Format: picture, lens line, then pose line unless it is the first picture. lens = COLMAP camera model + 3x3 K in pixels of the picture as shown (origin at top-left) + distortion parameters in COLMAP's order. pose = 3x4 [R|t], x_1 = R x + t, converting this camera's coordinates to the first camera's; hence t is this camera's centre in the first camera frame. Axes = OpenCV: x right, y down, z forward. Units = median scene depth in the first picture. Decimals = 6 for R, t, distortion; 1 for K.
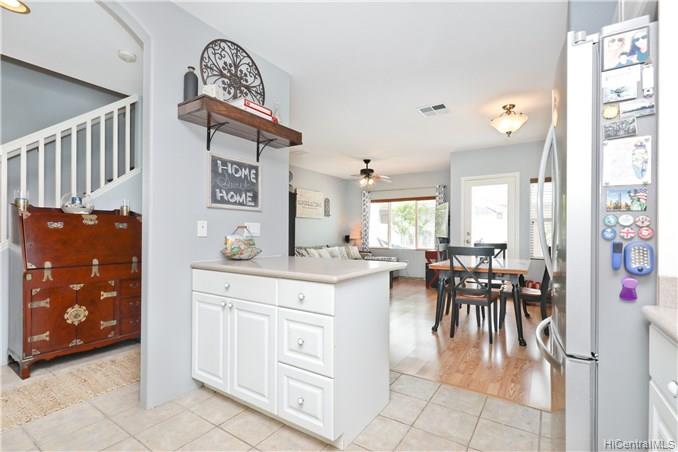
lens RADIAL K [[311.4, 0, 339.0], [0, 311.4, 226.0], [0, 0, 1]] dist [-0.000619, -0.000089]
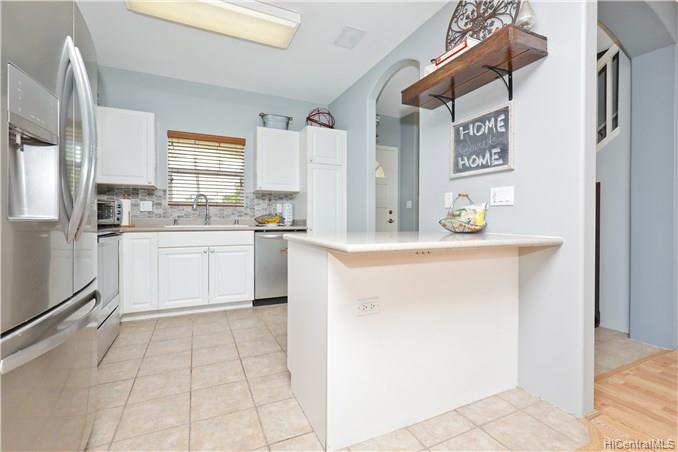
lens RADIAL K [[311.4, 0, 339.0], [0, 311.4, 226.0], [0, 0, 1]] dist [-0.000619, -0.000089]
pose [[-0.519989, -0.004525, -0.854161, 0.592269], [-0.009079, 0.999959, 0.000229, 0.090671], [0.854124, 0.007875, -0.520009, 1.131093]]
